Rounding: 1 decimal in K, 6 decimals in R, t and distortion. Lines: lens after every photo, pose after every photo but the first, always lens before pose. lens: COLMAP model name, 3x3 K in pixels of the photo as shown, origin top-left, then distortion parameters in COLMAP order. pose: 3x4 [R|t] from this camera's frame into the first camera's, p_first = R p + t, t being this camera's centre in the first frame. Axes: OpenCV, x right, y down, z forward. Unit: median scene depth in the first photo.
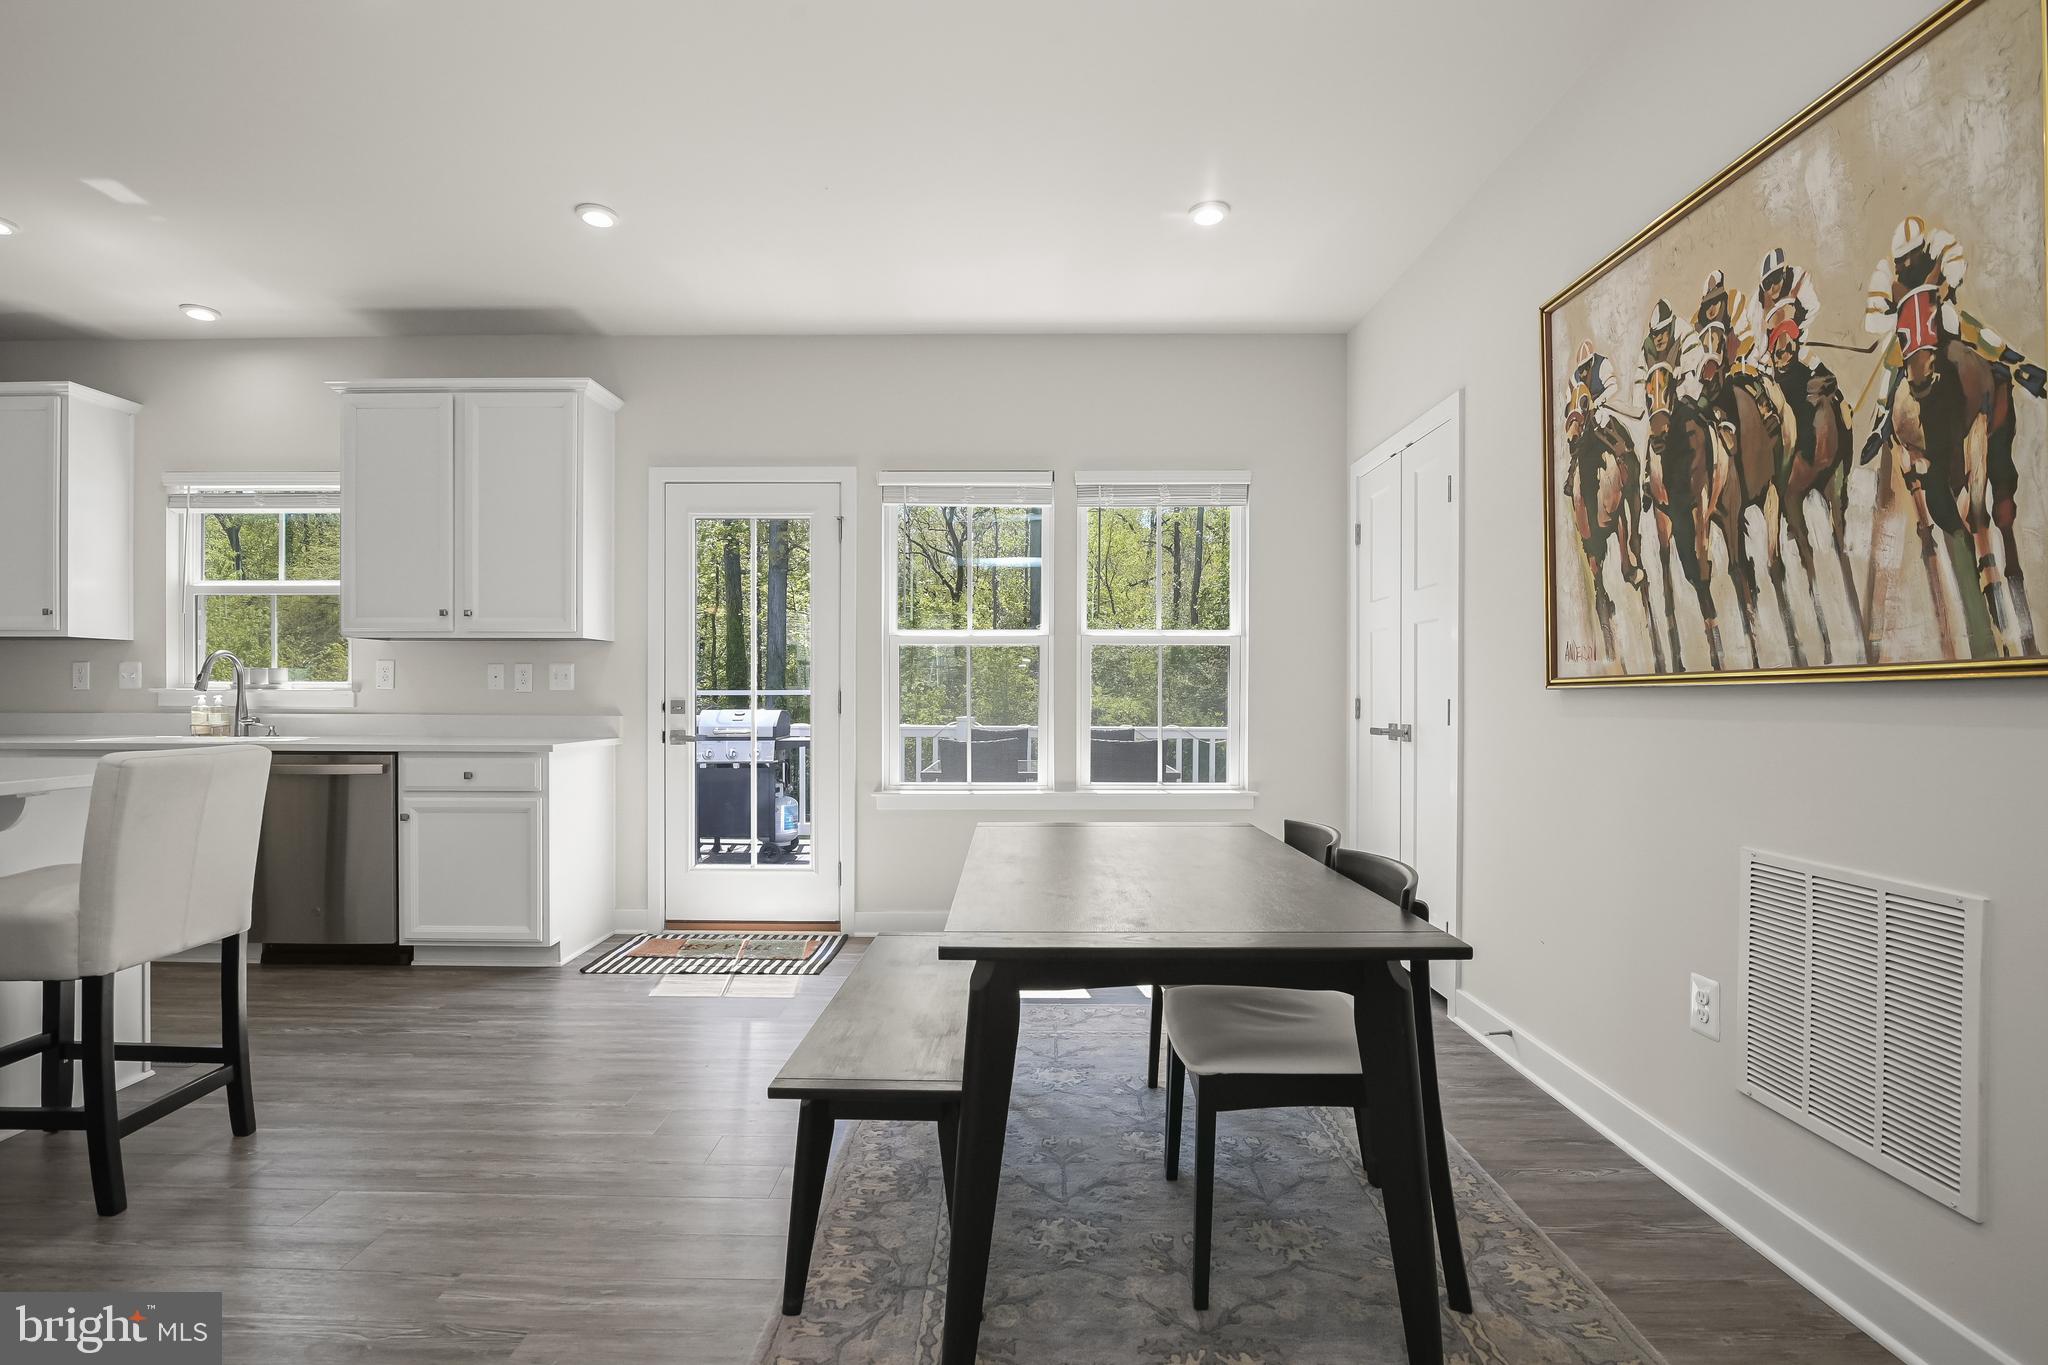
lens RADIAL K [[941.2, 0, 1024.0], [0, 941.2, 682.5], [0, 0, 1]] dist [-0.016090, 0.000358]
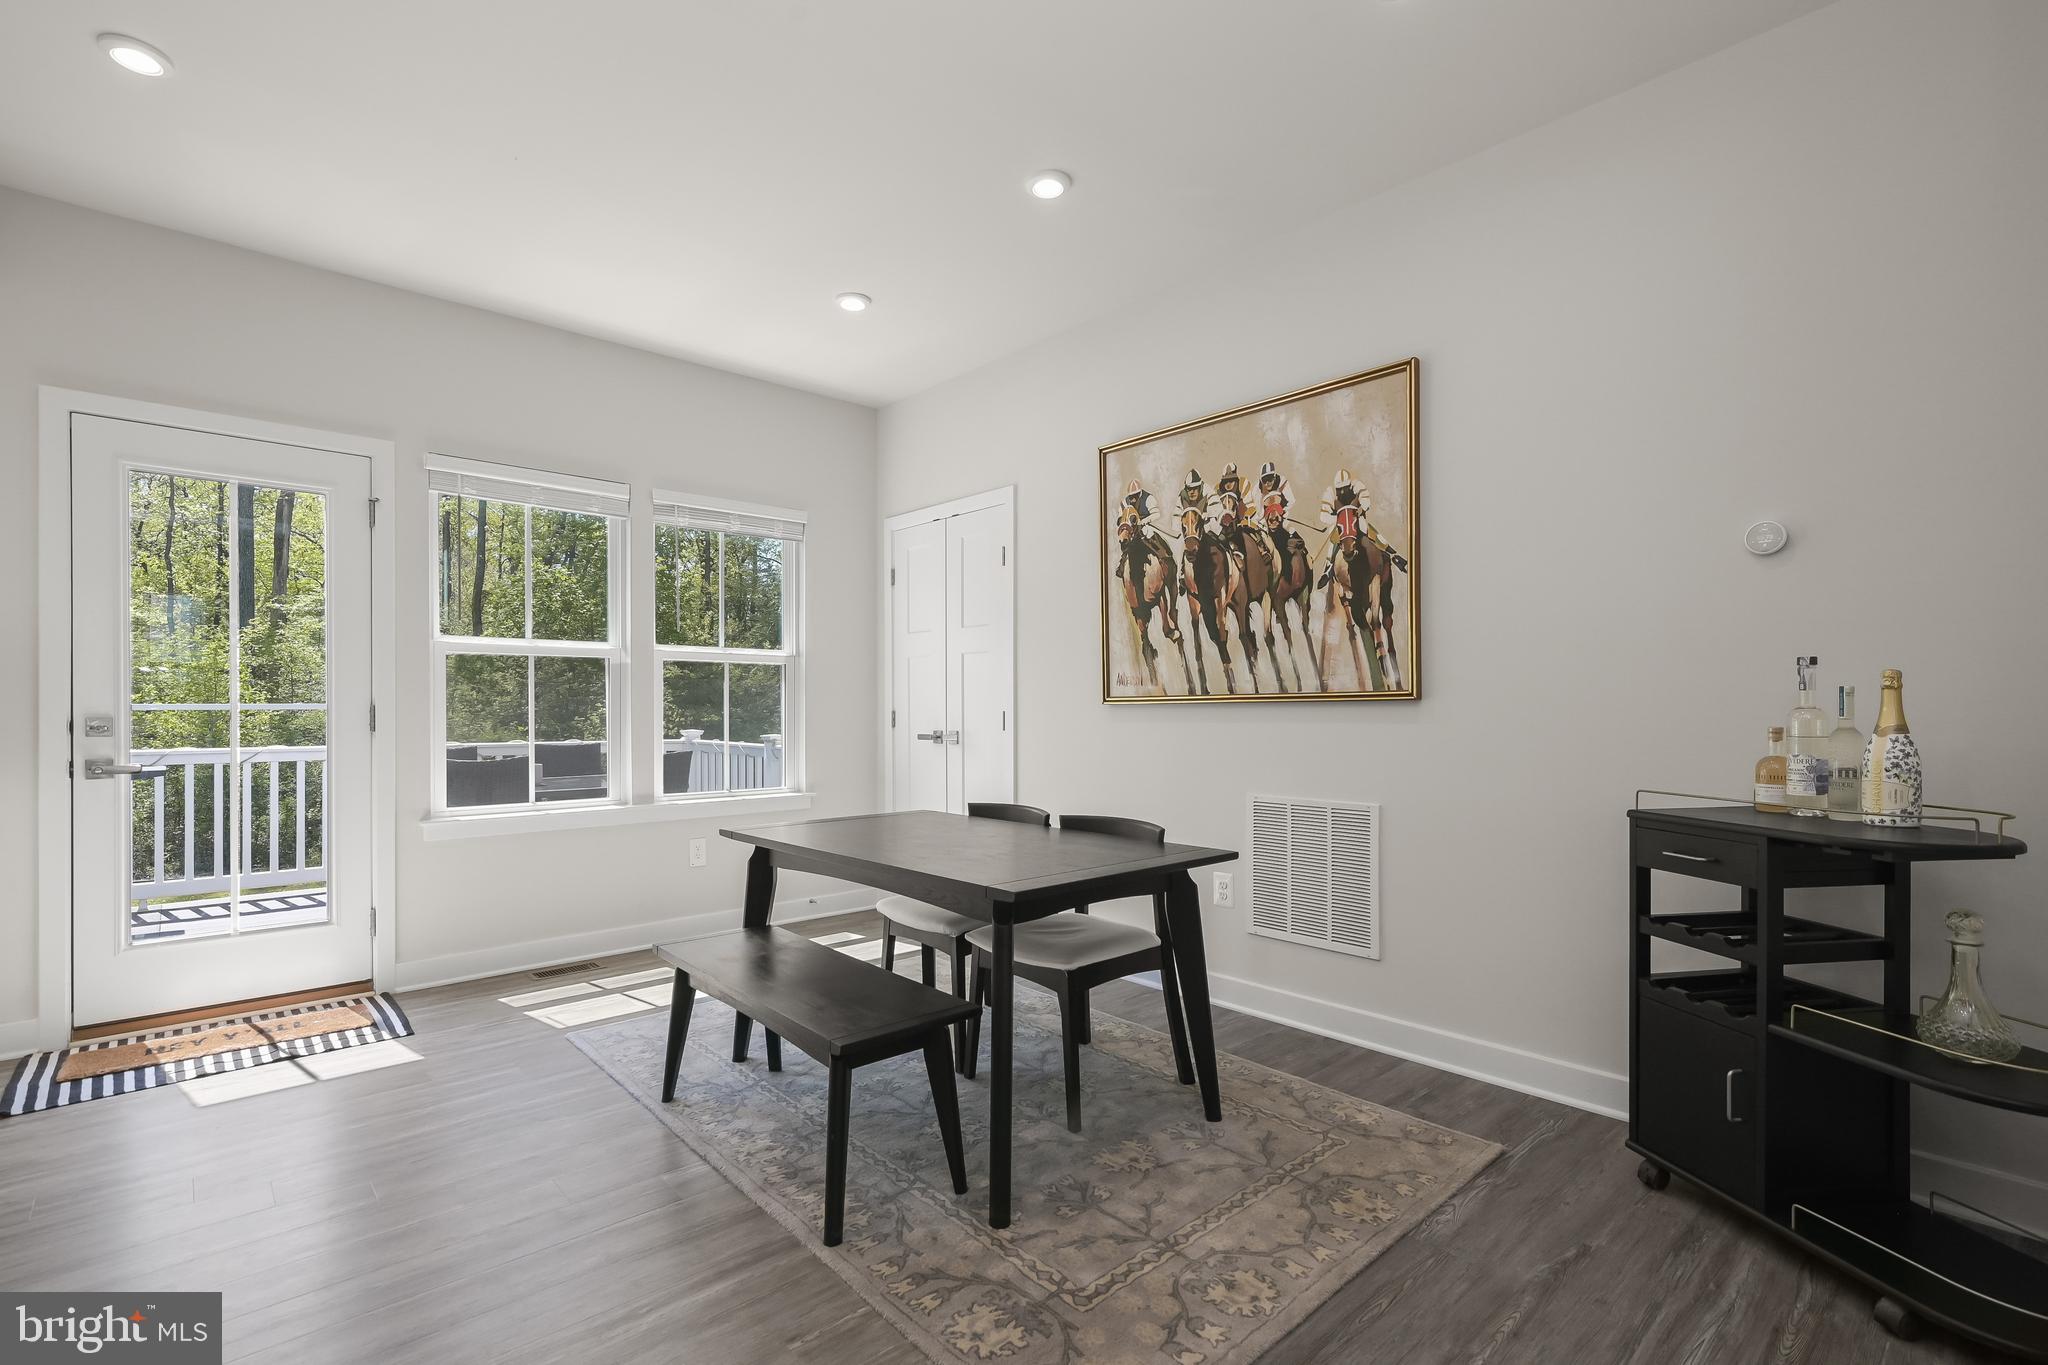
lens RADIAL K [[918.6, 0, 1023.7], [0, 918.6, 688.1], [0, 0, 1]] dist [0.001207, 0.000344]
pose [[0.738076, 0.012706, 0.674598, -0.673493], [-0.007118, 0.999914, -0.011044, -0.001902], [-0.674680, 0.003350, 0.738102, -0.000748]]
